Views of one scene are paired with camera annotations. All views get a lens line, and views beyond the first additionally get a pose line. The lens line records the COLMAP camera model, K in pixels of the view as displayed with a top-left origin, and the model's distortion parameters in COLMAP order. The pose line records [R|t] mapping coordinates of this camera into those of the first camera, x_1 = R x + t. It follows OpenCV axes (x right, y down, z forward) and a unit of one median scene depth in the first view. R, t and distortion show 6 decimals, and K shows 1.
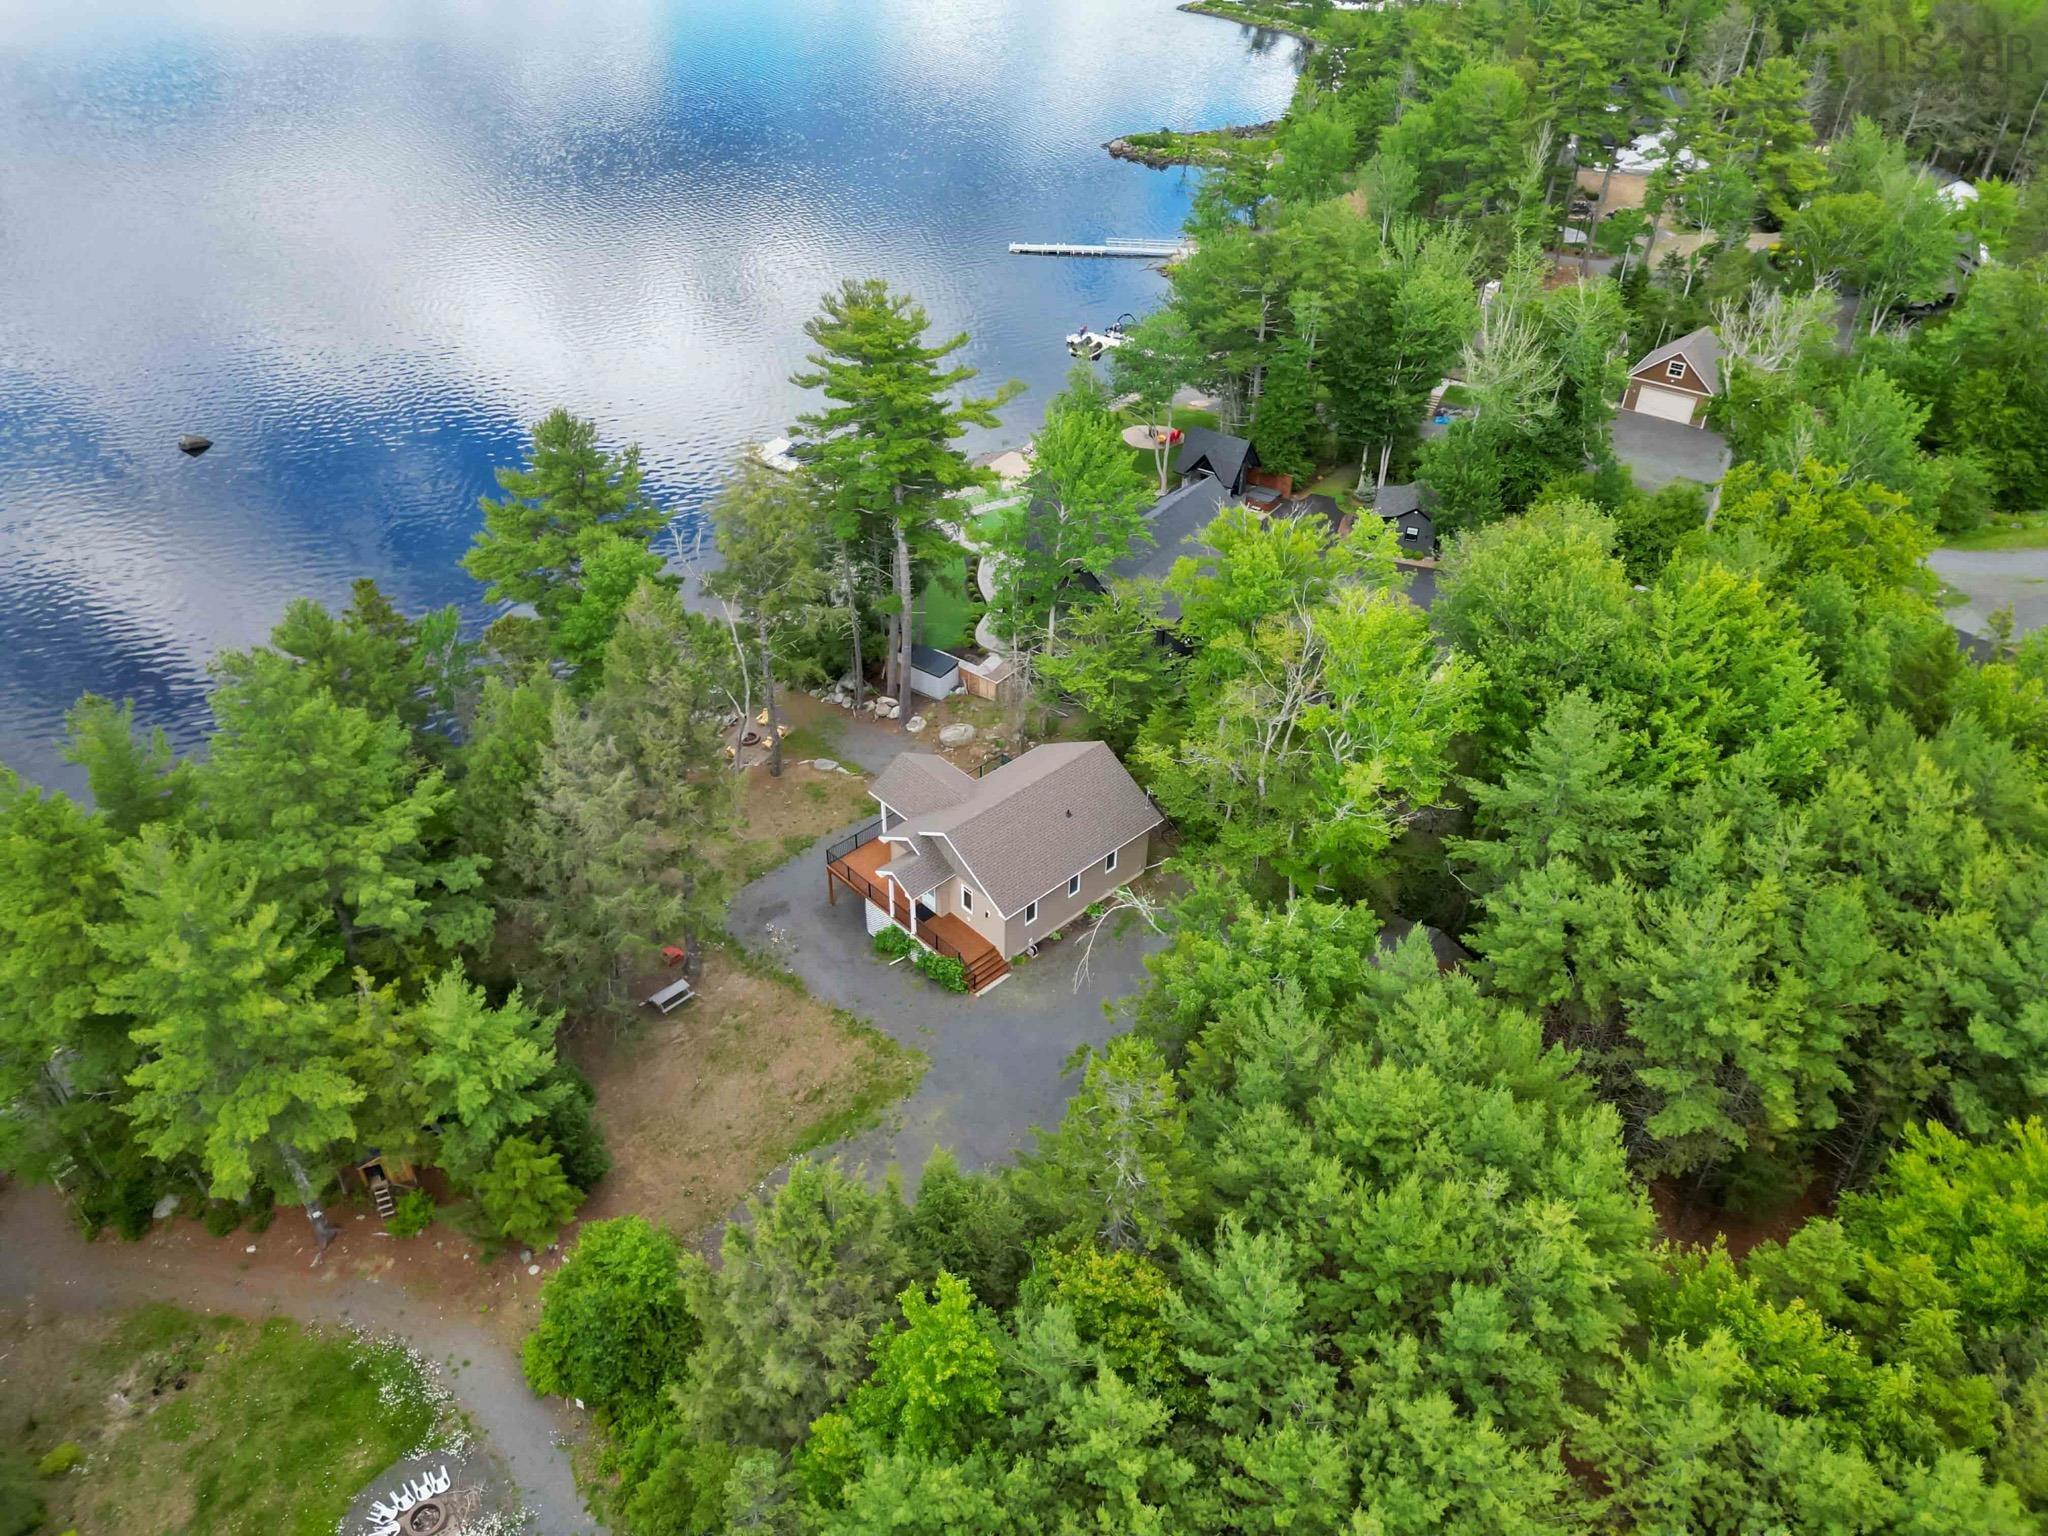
lens RADIAL K [[1418.7, 0, 1019.4], [0, 1418.7, 765.2], [0, 0, 1]] dist [0.031239, -0.015151]
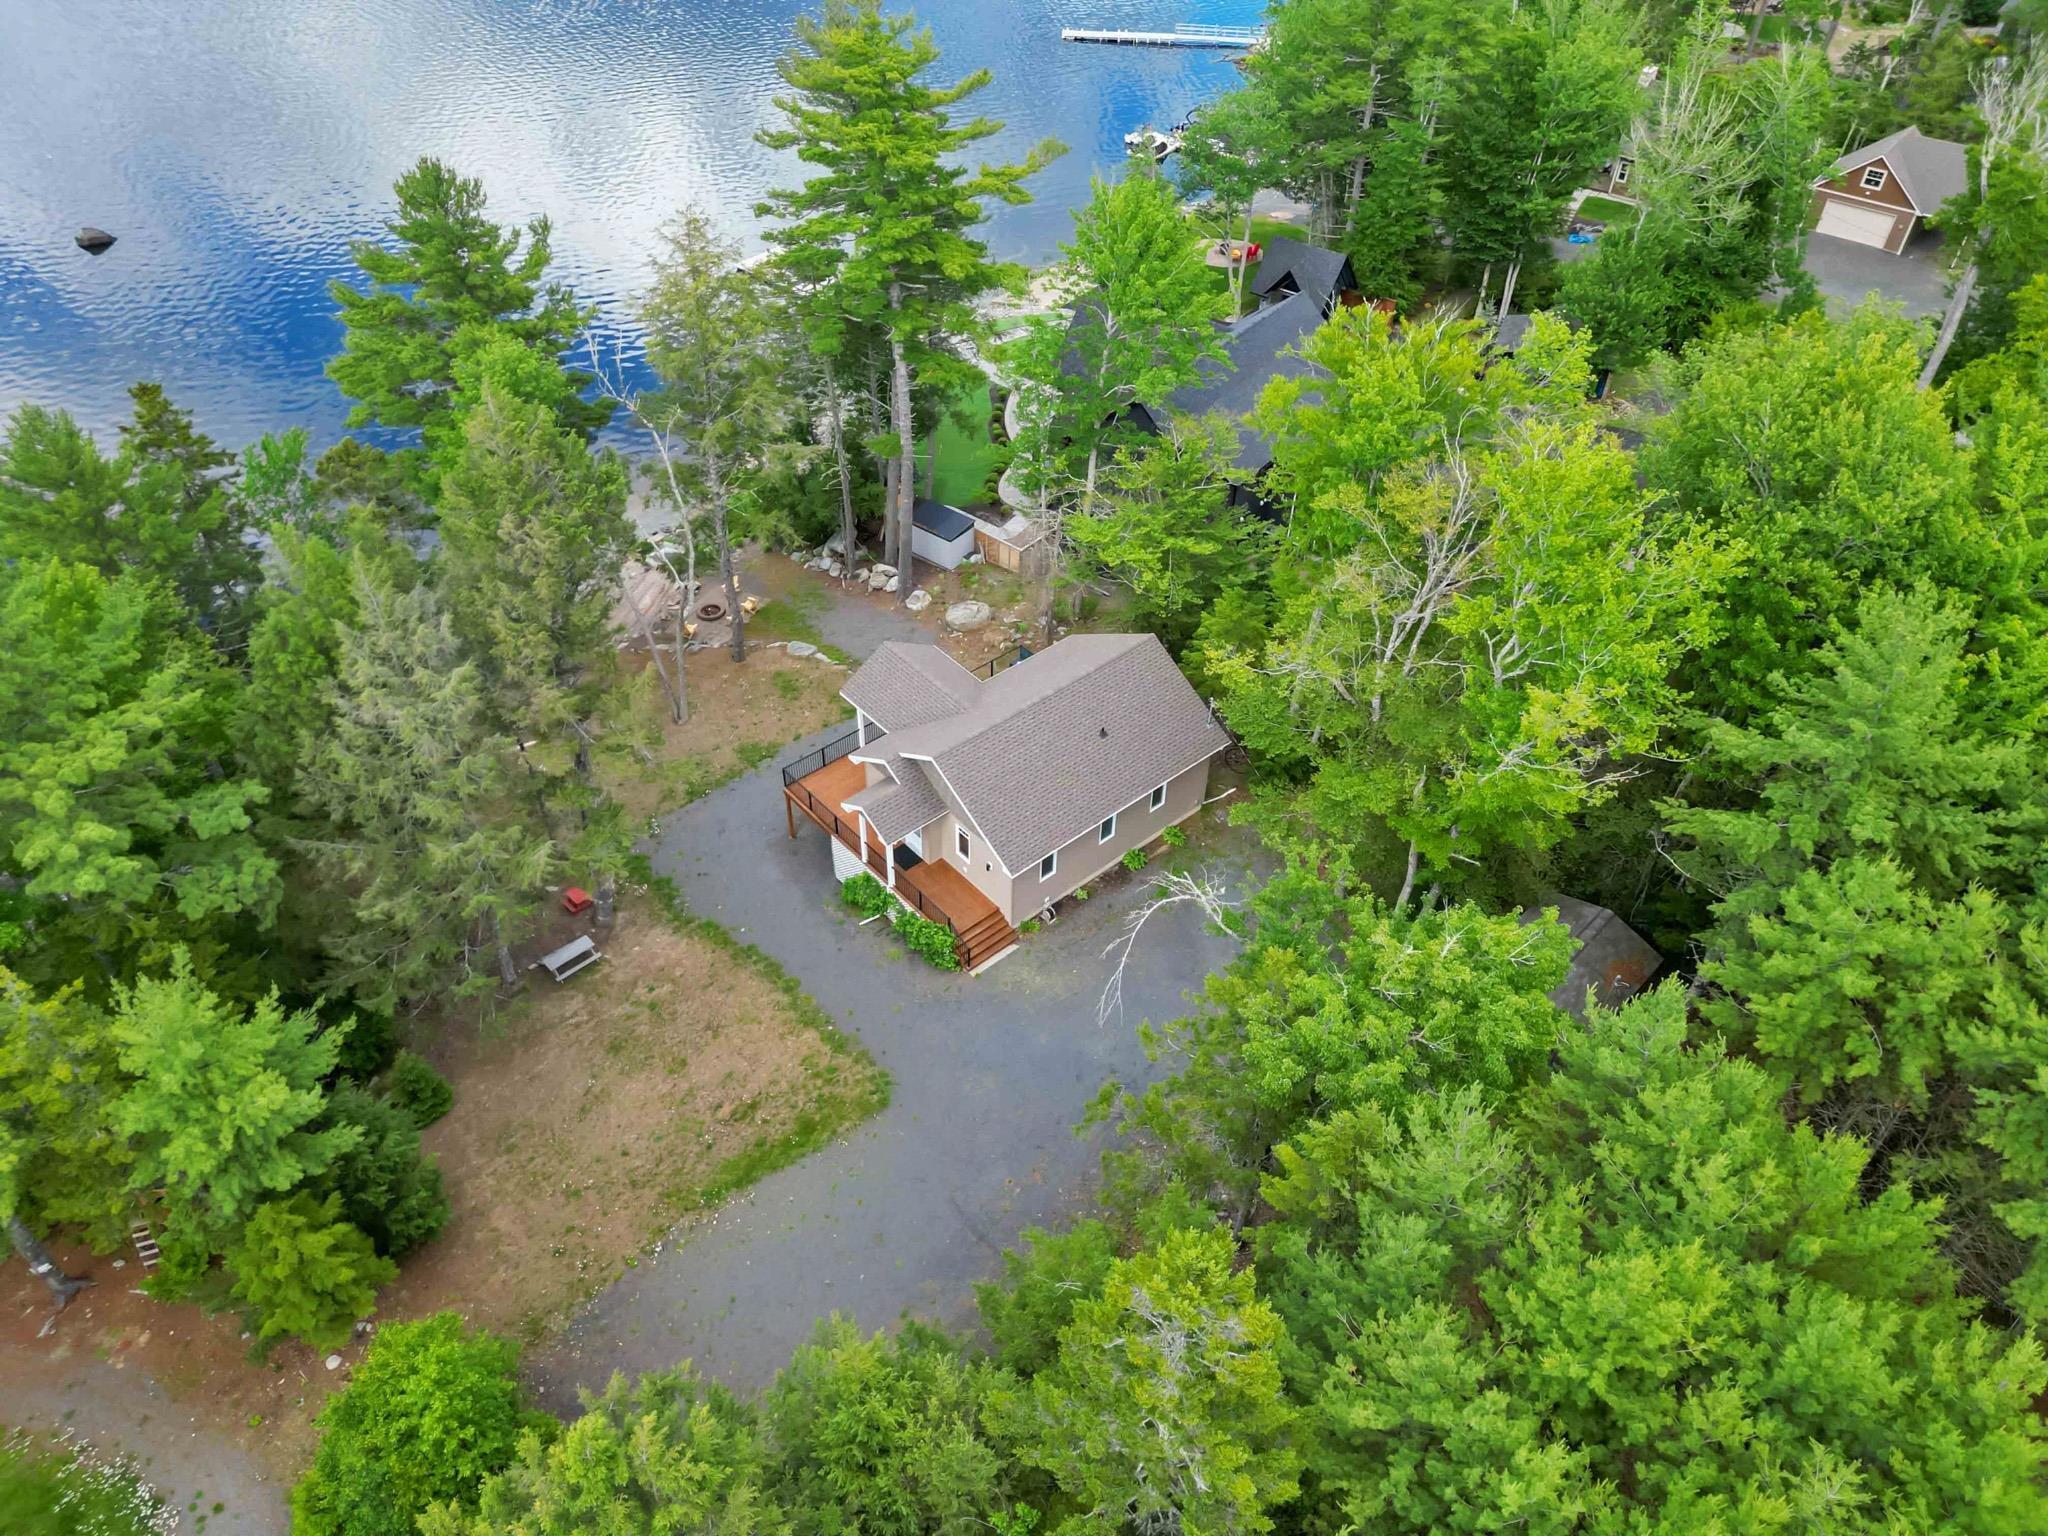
lens RADIAL K [[1418.7, 0, 1020.7], [0, 1418.7, 770.3], [0, 0, 1]] dist [0.031239, -0.015151]
pose [[0.999187, 0.029507, -0.027469, 0.013905], [-0.026665, 0.994767, 0.098629, -0.019884], [0.030235, -0.097816, 0.994745, 0.290194]]
